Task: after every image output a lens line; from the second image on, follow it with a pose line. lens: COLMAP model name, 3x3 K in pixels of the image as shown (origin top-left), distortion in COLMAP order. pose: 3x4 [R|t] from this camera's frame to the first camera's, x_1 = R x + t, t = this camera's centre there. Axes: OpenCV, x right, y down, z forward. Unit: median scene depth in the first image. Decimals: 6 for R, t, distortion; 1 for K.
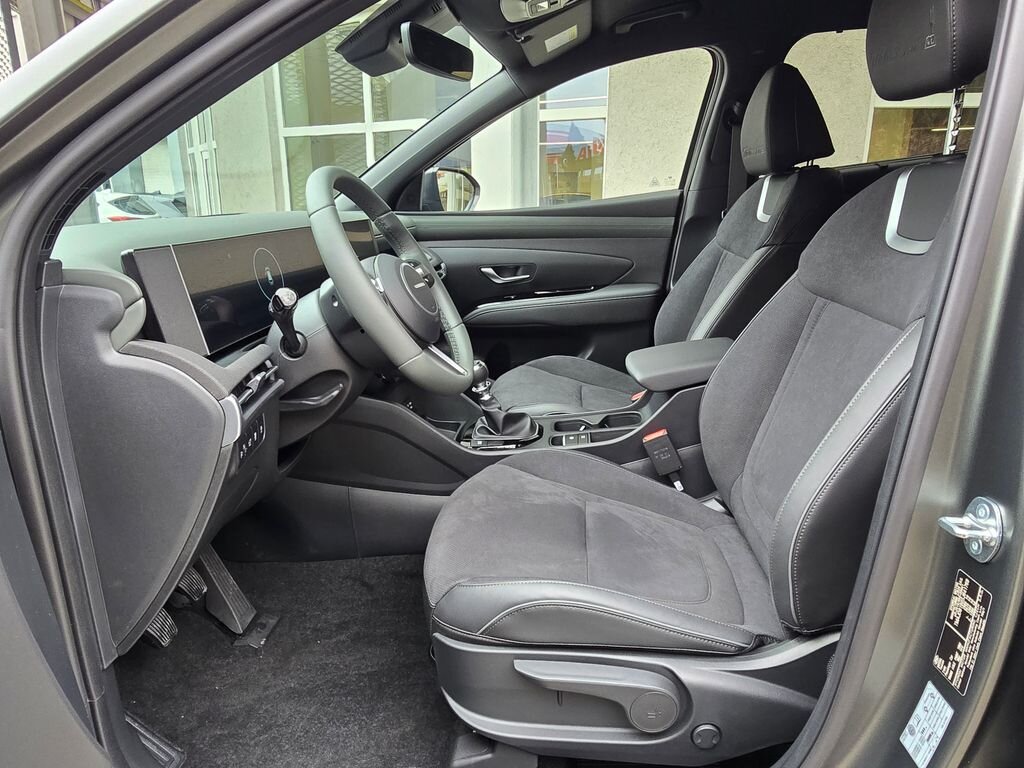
lens RADIAL K [[701.1, 0, 518.0], [0, 701.1, 398.3], [0, 0, 1]] dist [0.005953, -0.001064]
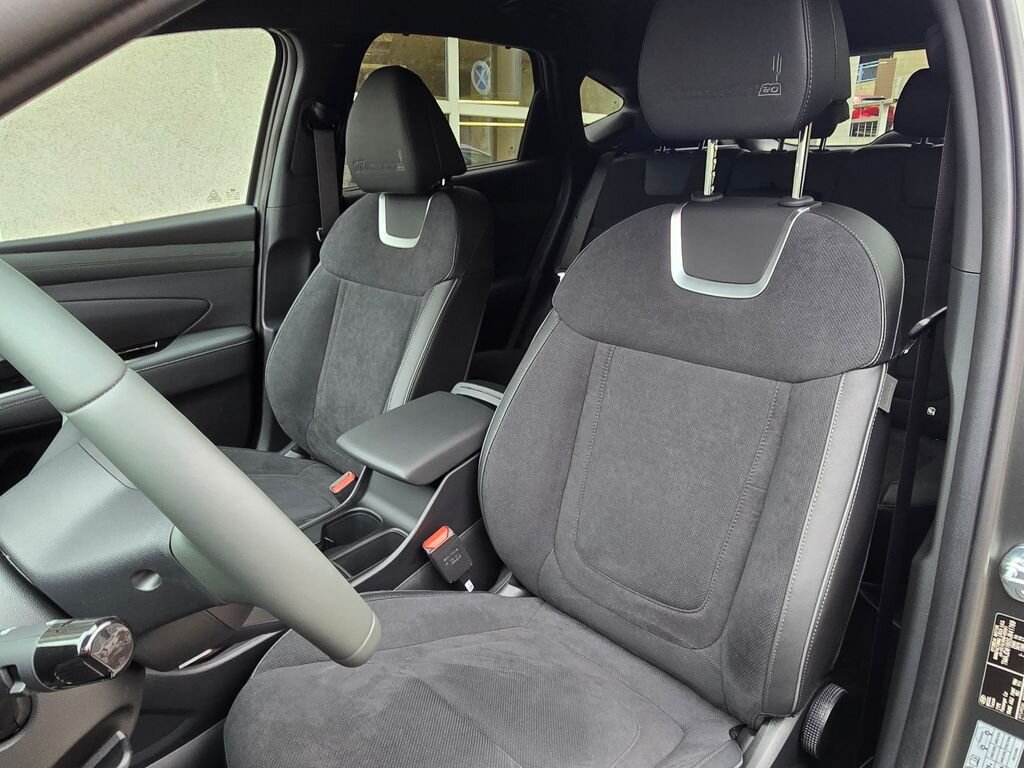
lens RADIAL K [[701.1, 0, 518.0], [0, 701.1, 398.3], [0, 0, 1]] dist [0.005953, -0.001064]
pose [[0.669631, -0.221154, 0.709003, -0.265518], [0.205337, 0.972555, 0.109427, -0.166452], [-0.713744, 0.072309, 0.696664, 0.372849]]
